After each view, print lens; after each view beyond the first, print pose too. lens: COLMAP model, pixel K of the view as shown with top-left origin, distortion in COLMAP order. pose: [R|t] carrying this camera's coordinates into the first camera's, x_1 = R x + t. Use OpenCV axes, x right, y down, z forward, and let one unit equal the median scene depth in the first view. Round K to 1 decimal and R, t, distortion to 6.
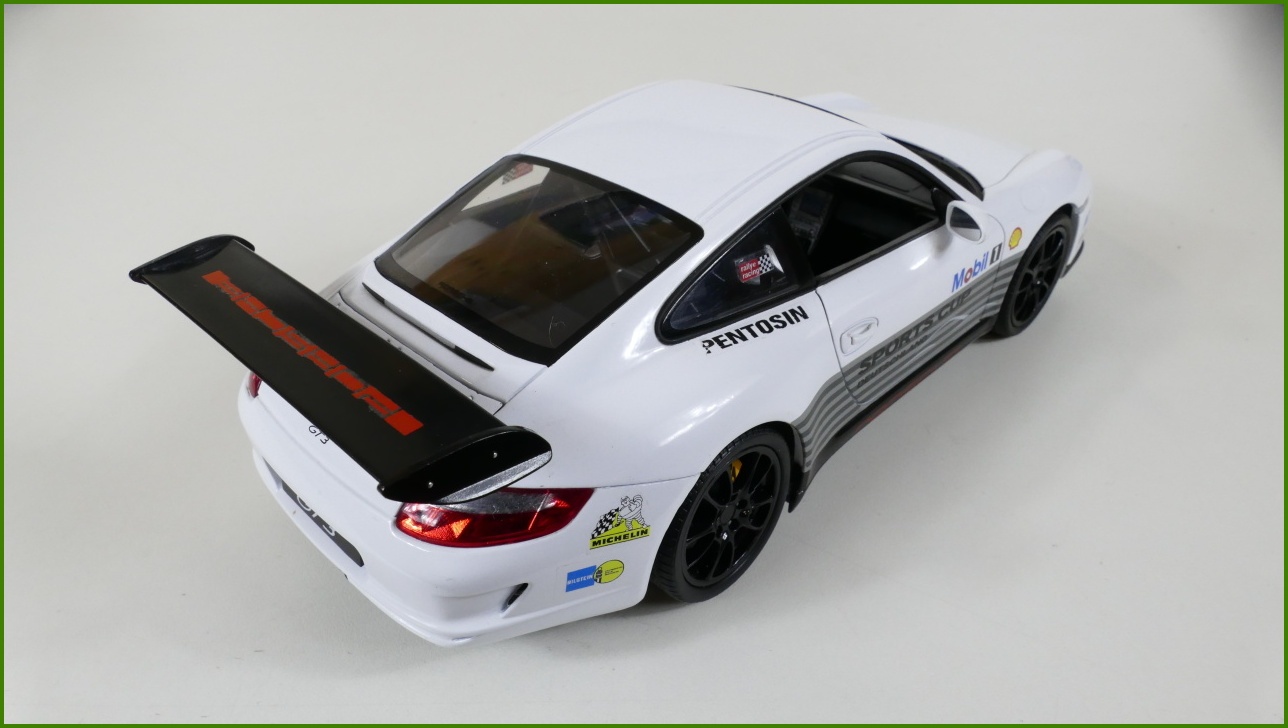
lens RADIAL K [[939.0, 0, 644.0], [0, 939.0, 364.0], [0, 0, 1]] dist [-0.009796, -0.002122]
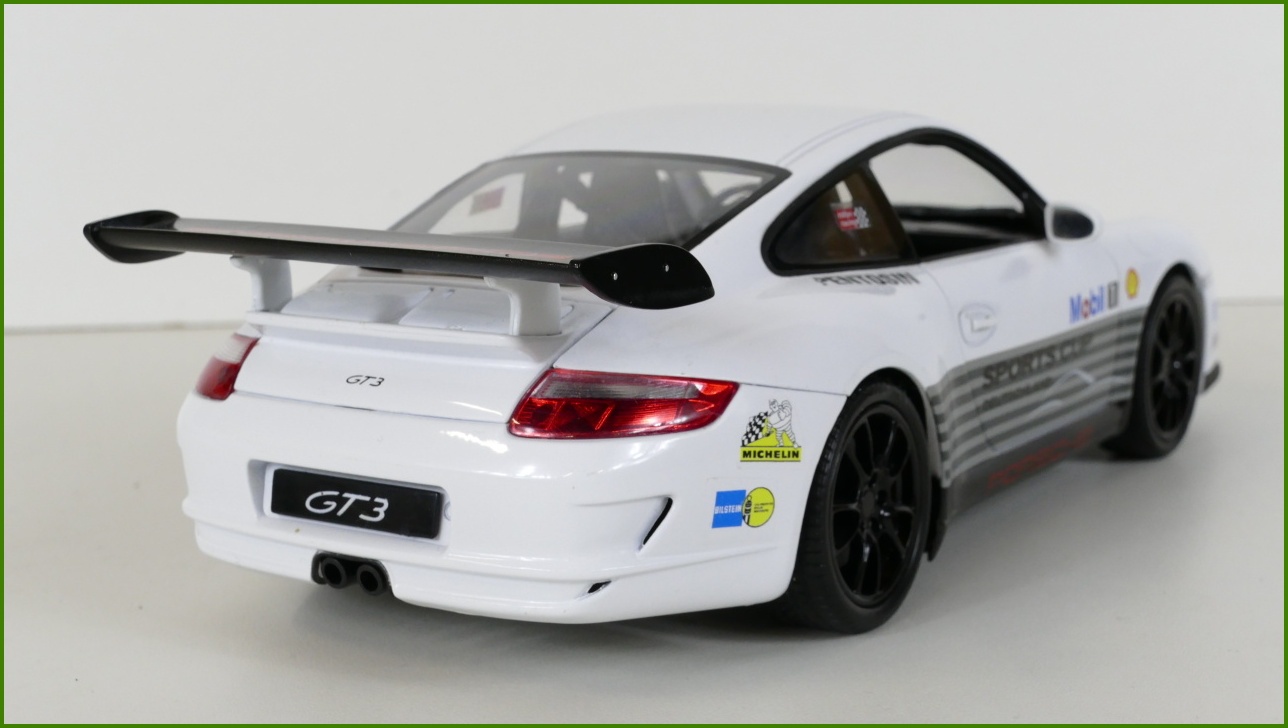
lens RADIAL K [[2237.6, 0, 644.0], [0, 2237.6, 364.0], [0, 0, 1]] dist [0.015617, 0.090539]
pose [[0.977147, -0.036711, 0.209369, -0.532289], [0.121283, 0.905196, -0.407320, 0.884404], [-0.174567, 0.423405, 0.888963, -0.733676]]
